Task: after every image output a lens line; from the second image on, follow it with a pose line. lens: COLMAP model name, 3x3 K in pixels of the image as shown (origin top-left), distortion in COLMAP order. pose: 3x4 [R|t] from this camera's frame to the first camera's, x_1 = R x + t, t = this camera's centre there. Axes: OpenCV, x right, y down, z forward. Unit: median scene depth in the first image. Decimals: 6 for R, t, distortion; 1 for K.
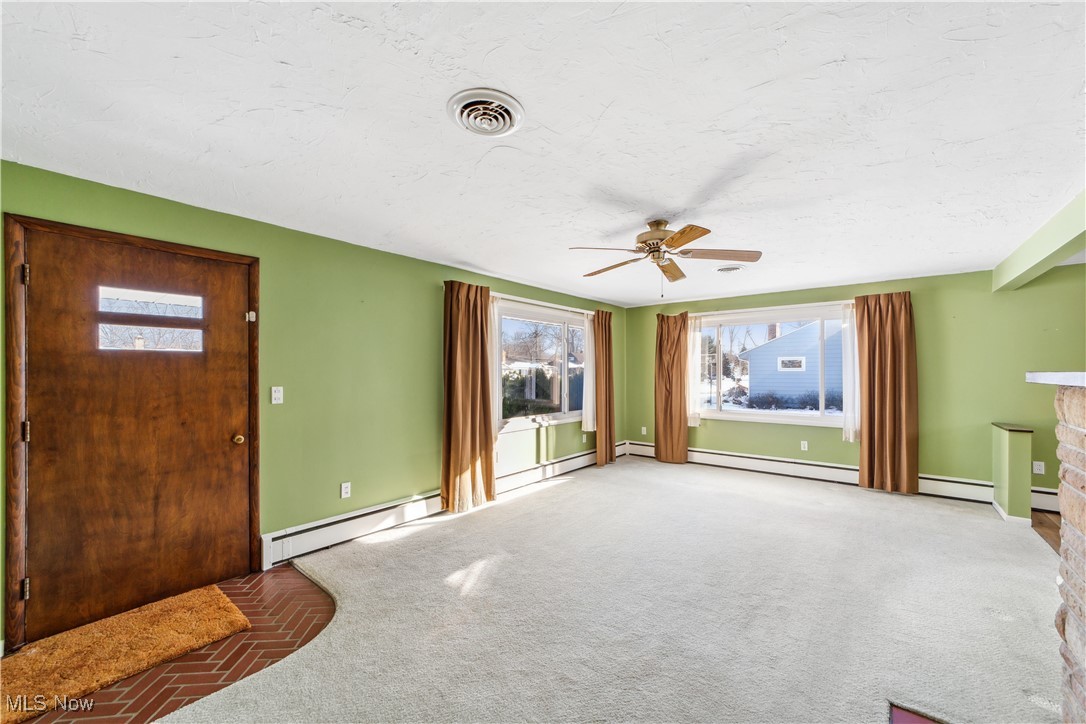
lens RADIAL K [[423.3, 0, 557.8], [0, 423.3, 373.8], [0, 0, 1]] dist [-0.011011, 0.004161]
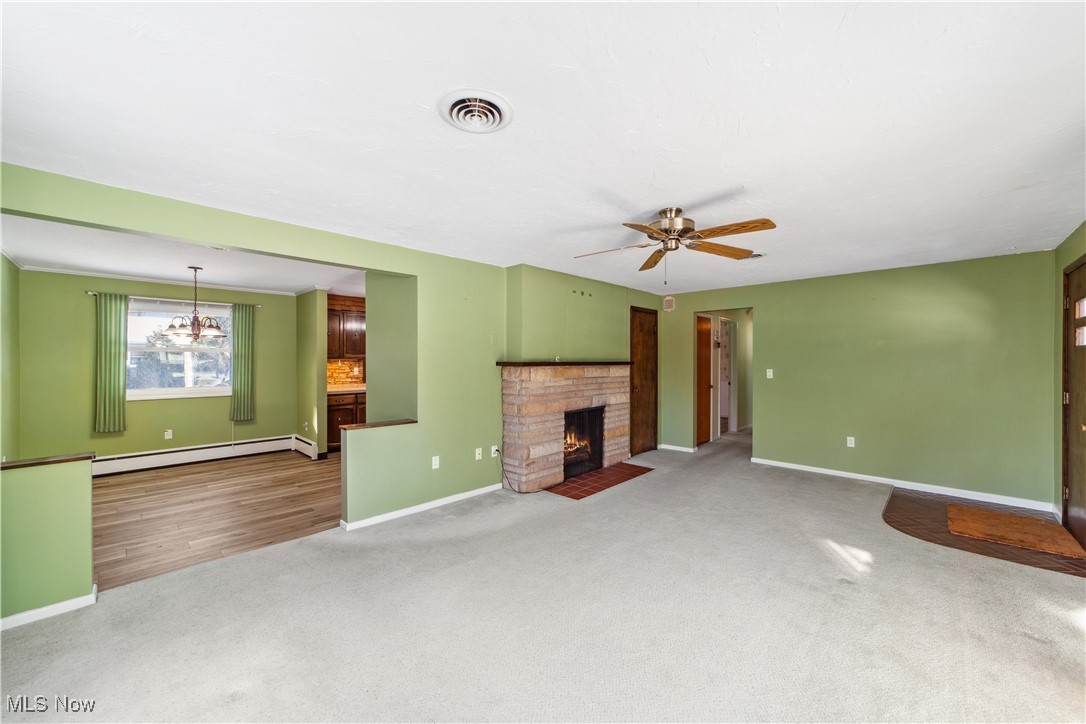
lens RADIAL K [[423.3, 0, 543.0], [0, 423.3, 357.7], [0, 0, 1]] dist [-0.011011, 0.004161]
pose [[-0.994865, 0.002208, 0.101188, 0.408611], [0.001798, 0.999990, -0.004140, -0.010778], [-0.101196, -0.003936, -0.994859, 1.937963]]
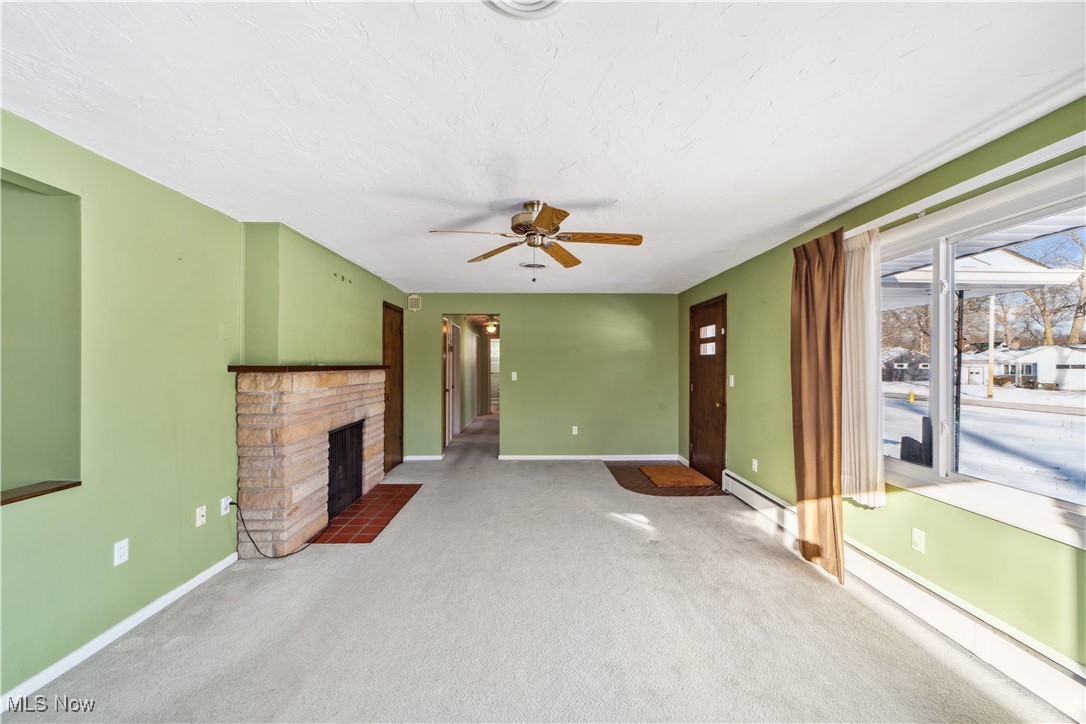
lens RADIAL K [[423.3, 0, 549.5], [0, 423.3, 361.4], [0, 0, 1]] dist [-0.011011, 0.004161]
pose [[-0.767700, -0.002905, -0.640803, 0.763941], [0.000389, 0.999987, -0.004999, -0.007349], [0.640809, -0.004087, -0.767689, 1.674857]]
